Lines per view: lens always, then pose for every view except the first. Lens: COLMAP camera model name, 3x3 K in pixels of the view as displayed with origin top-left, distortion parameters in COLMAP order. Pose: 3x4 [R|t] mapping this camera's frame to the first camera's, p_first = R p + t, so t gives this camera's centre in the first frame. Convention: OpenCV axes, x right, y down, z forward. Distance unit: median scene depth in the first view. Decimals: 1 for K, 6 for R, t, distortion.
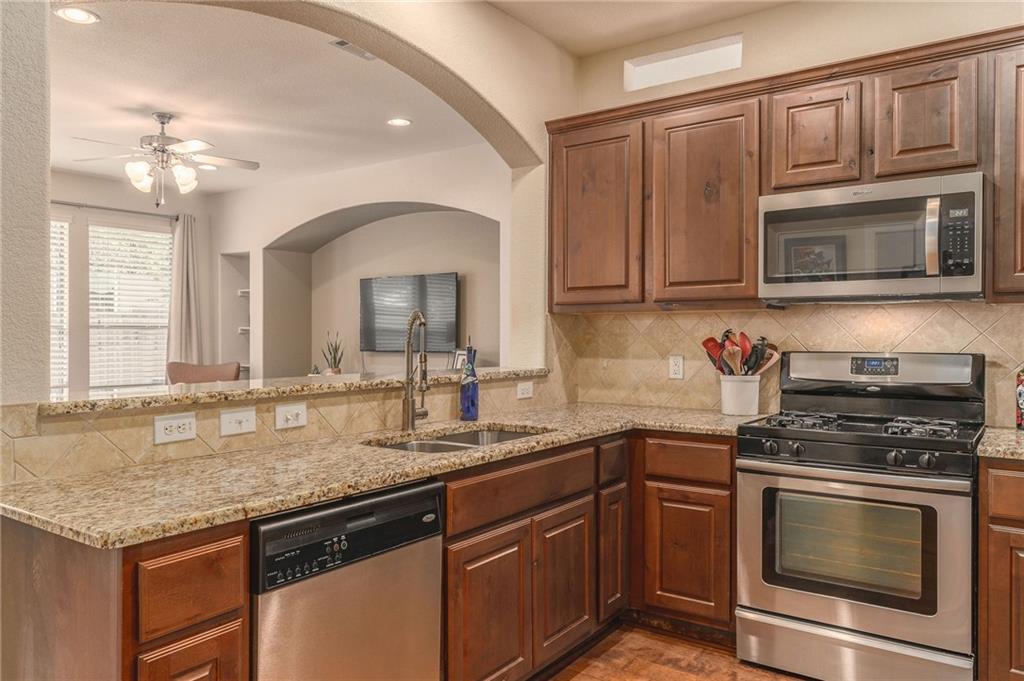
lens RADIAL K [[704.4, 0, 503.7], [0, 704.4, 336.1], [0, 0, 1]] dist [-0.011802, 0.000332]
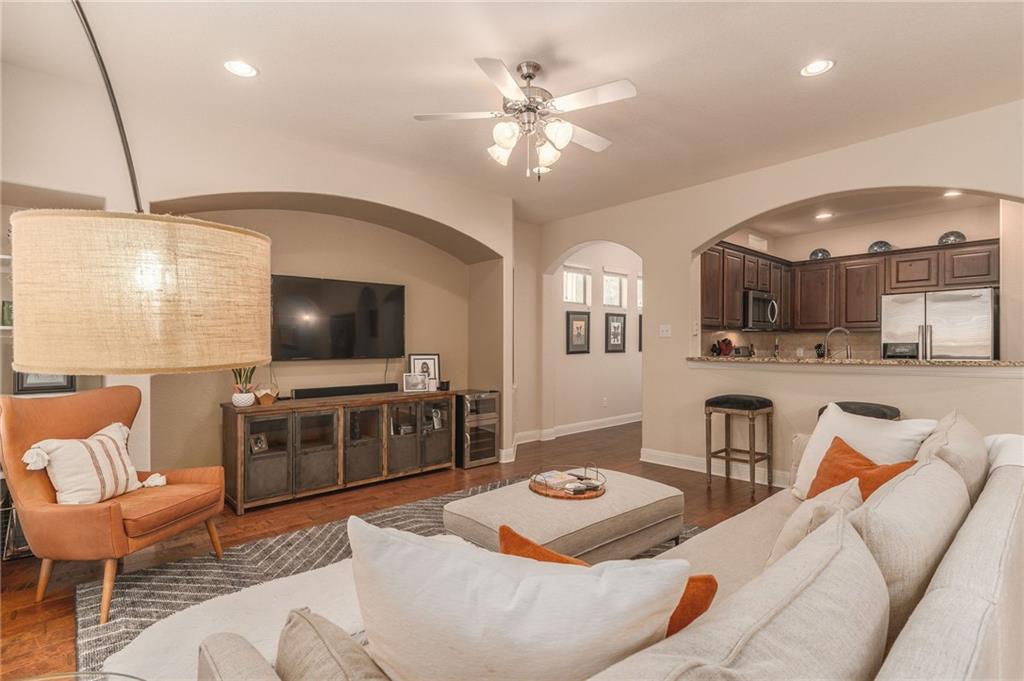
lens RADIAL K [[492.5, 0, 508.3], [0, 492.5, 348.3], [0, 0, 1]] dist [-0.000238, 0.000046]
pose [[0.224194, -0.004706, 0.974533, -1.476230], [0.007271, 0.999969, 0.003156, 0.013659], [-0.974517, 0.006378, 0.224221, 1.258768]]
